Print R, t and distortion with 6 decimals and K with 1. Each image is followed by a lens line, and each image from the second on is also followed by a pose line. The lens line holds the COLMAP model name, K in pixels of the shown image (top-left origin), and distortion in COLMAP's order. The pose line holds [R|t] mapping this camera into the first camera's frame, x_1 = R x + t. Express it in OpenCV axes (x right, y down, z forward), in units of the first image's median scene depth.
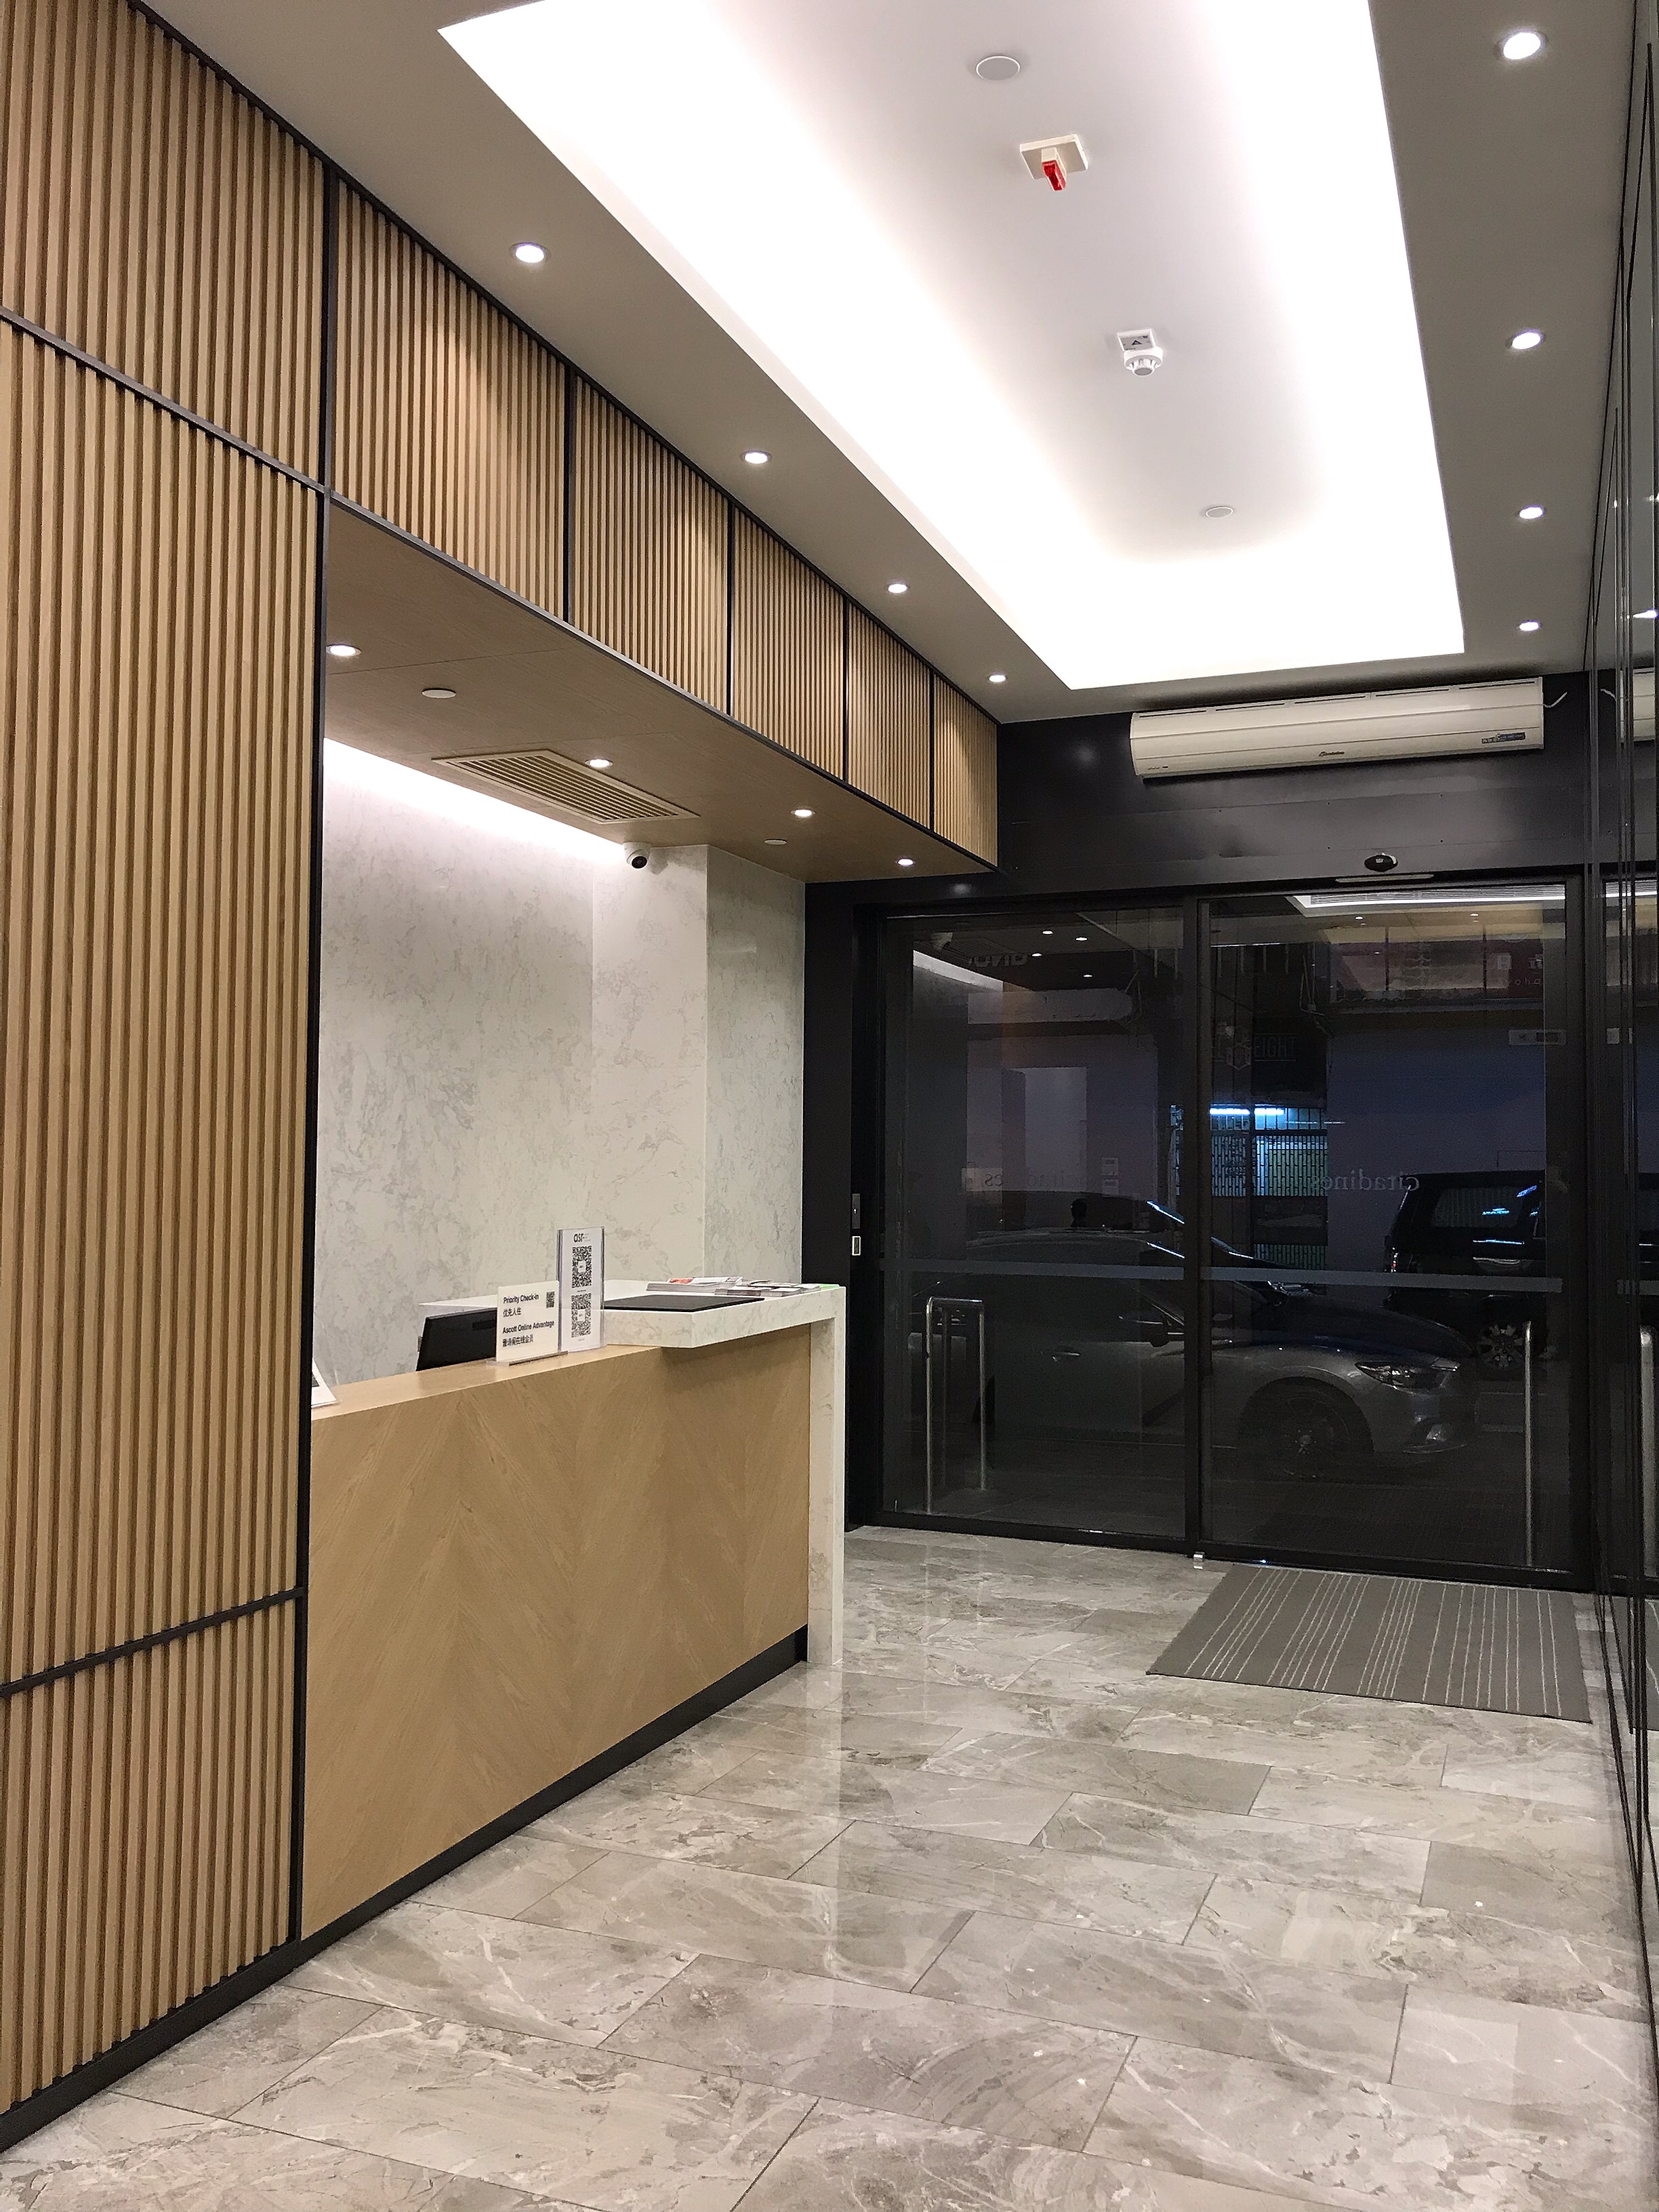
lens RADIAL K [[1800.8, 0, 859.6], [0, 1800.8, 1070.4], [0, 0, 1]] dist [0.023501, -0.008307]
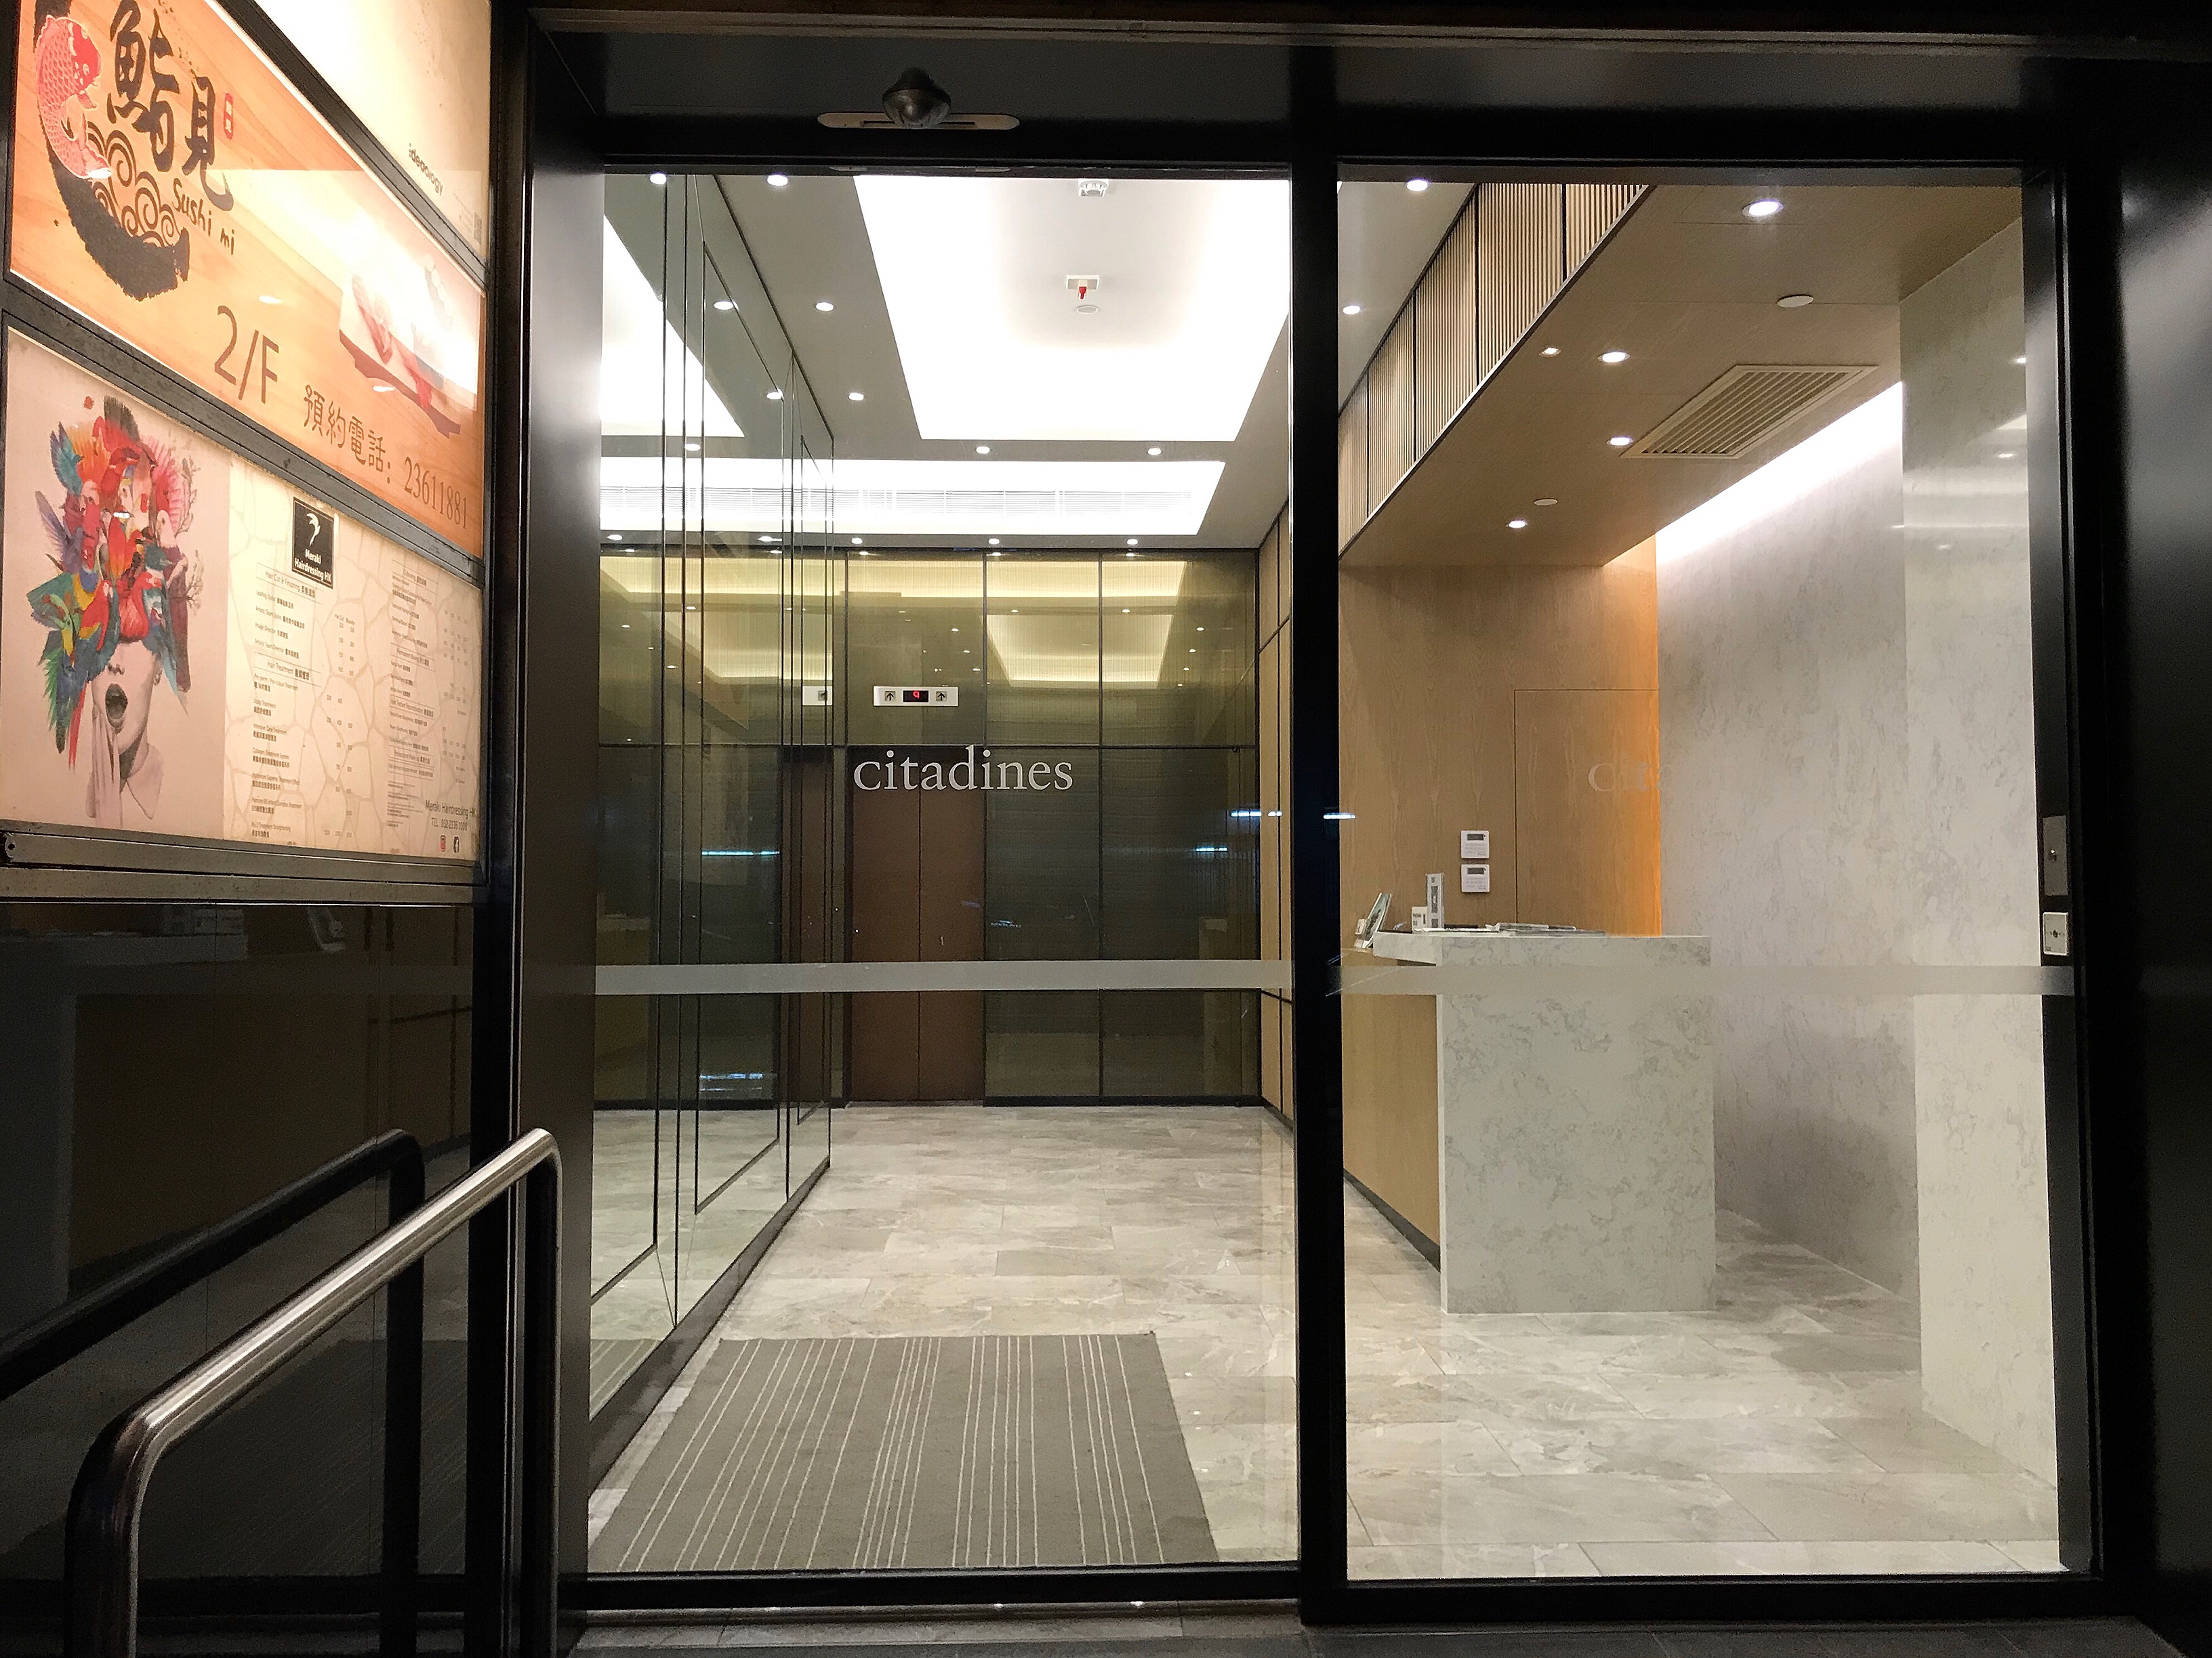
lens RADIAL K [[1817.4, 0, 1086.0], [0, 1817.4, 829.5], [0, 0, 1]] dist [0.012219, -0.021607]
pose [[-0.926934, -0.022984, -0.374521, 0.608603], [0.014456, 0.995194, -0.096853, 0.175011], [0.374947, -0.095190, -0.922146, 2.068932]]
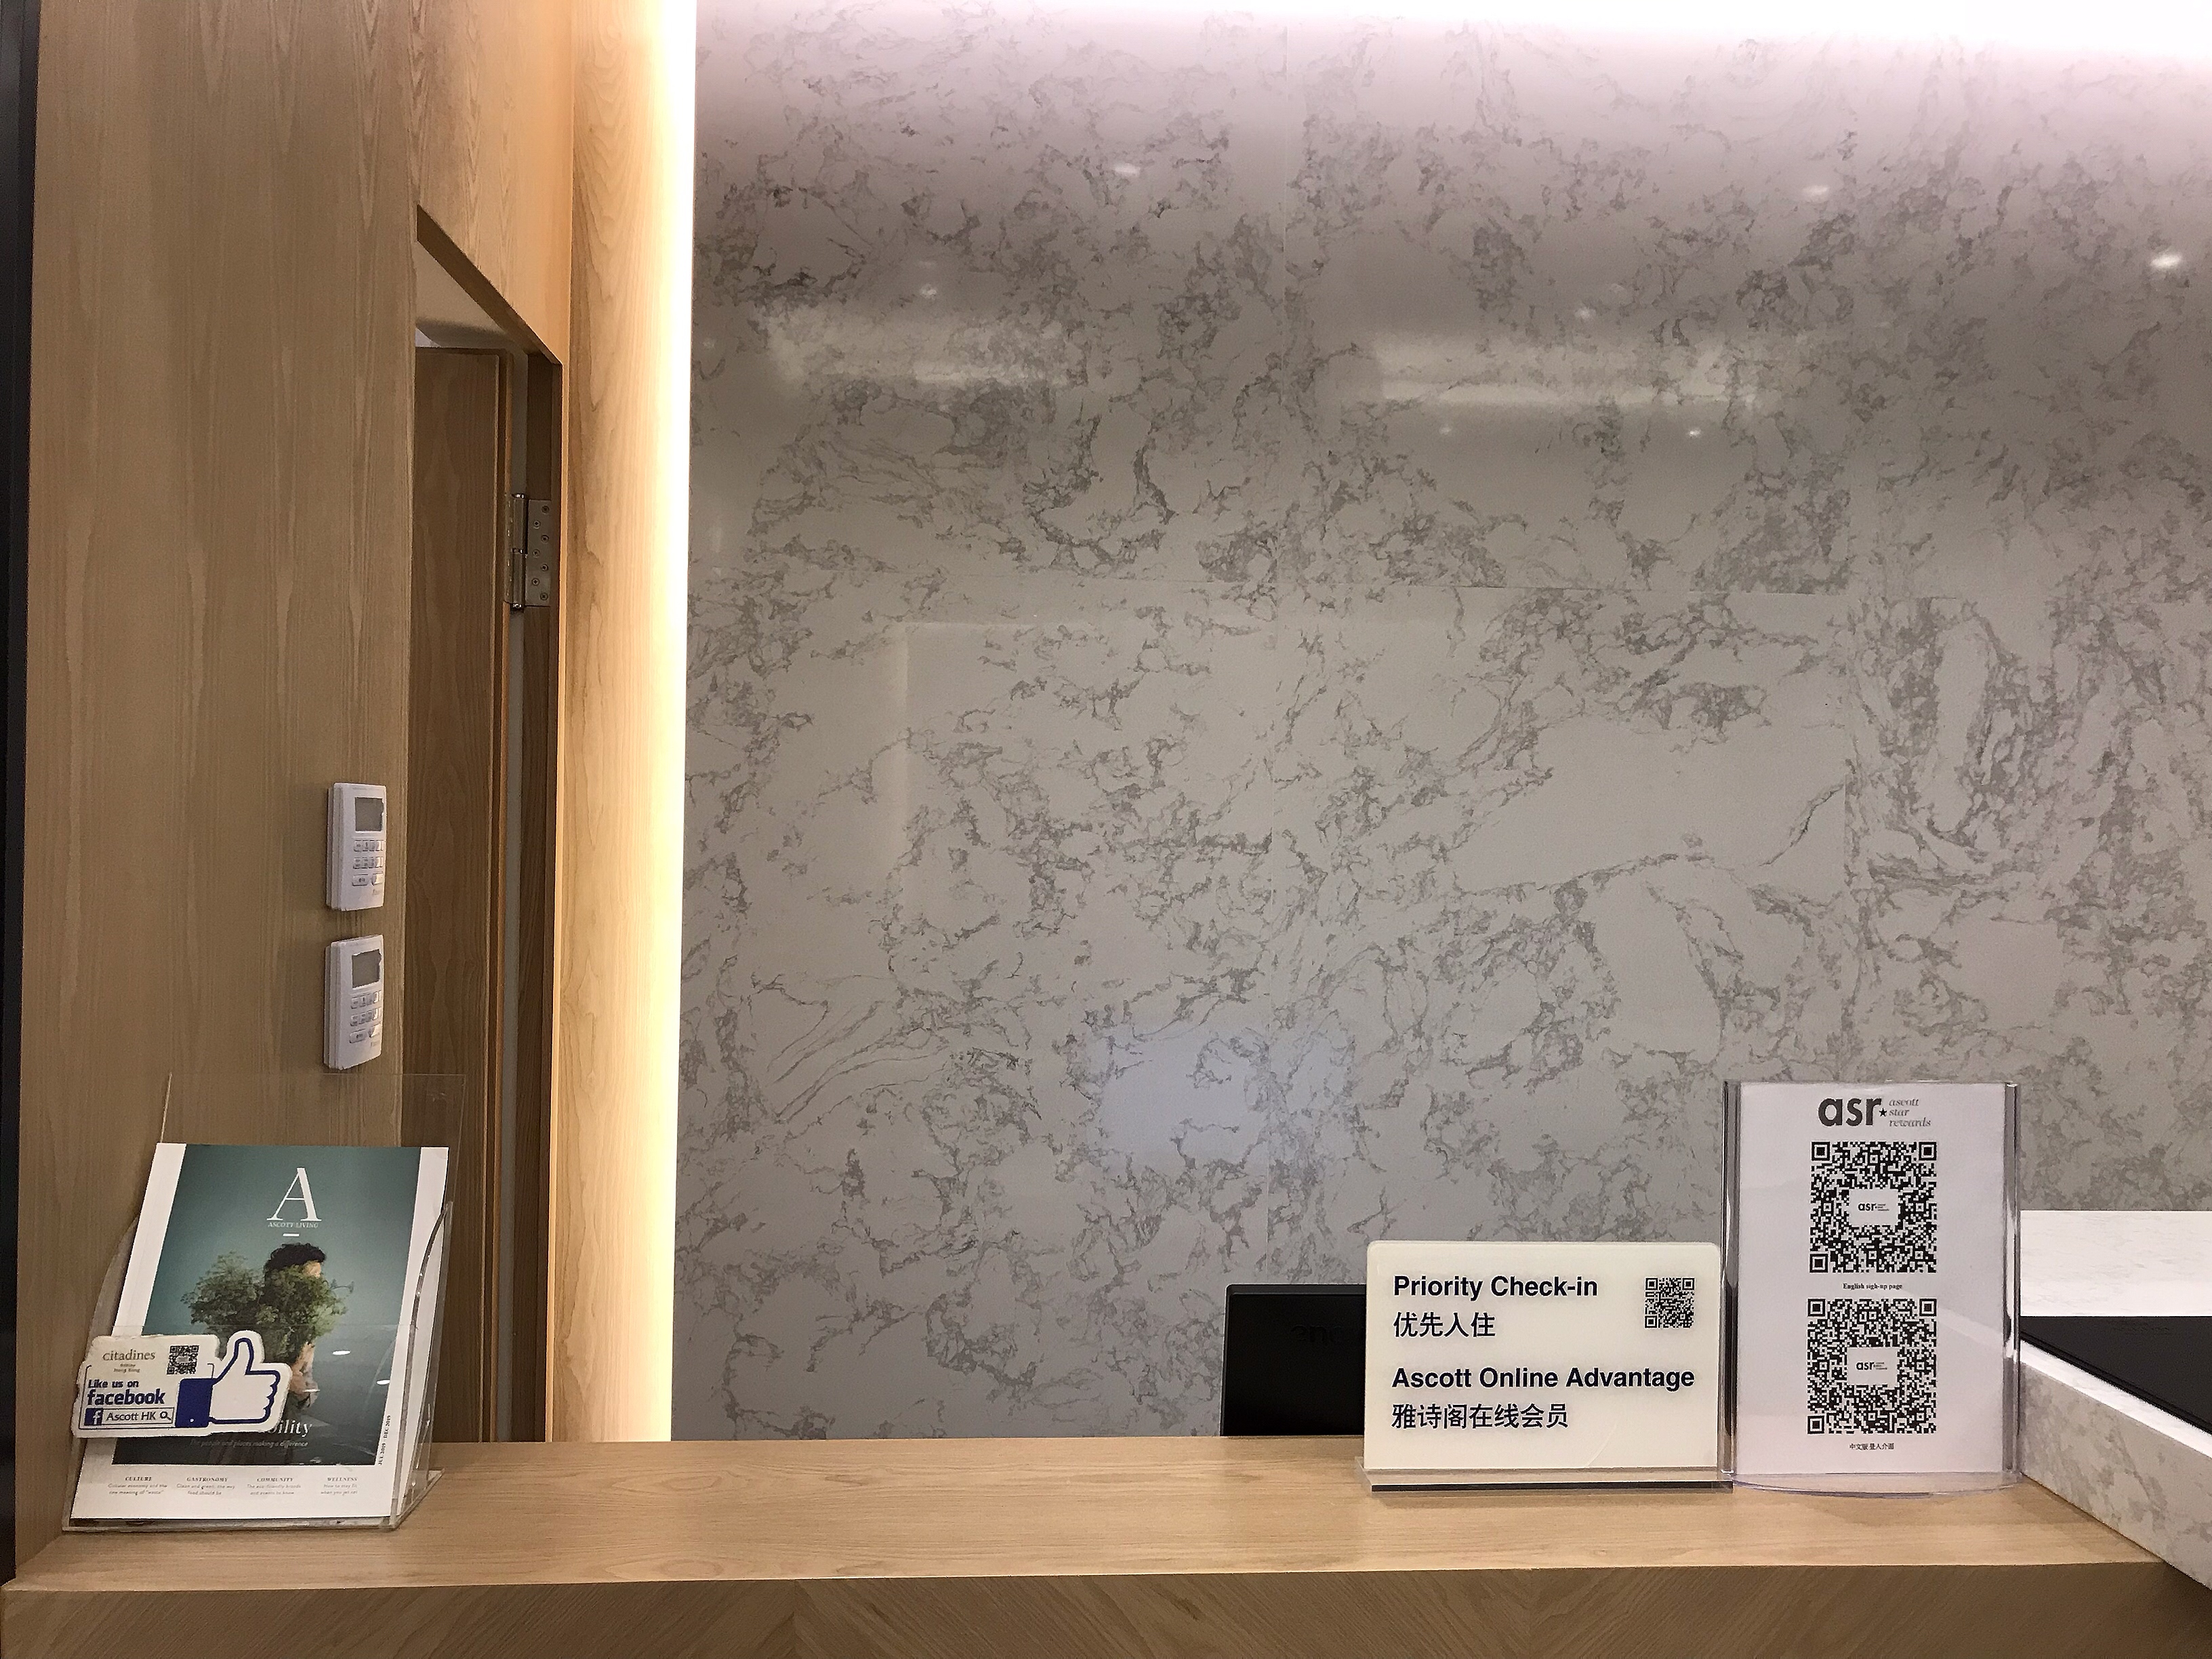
lens RADIAL K [[1810.7, 0, 1106.0], [0, 1810.7, 829.5], [0, 0, 1]] dist [0.033096, -0.004980]
pose [[0.414045, 0.002137, -0.910254, 0.066075], [0.034275, 0.999251, 0.017937, 0.032067], [0.909611, -0.038625, 0.413661, 0.690101]]
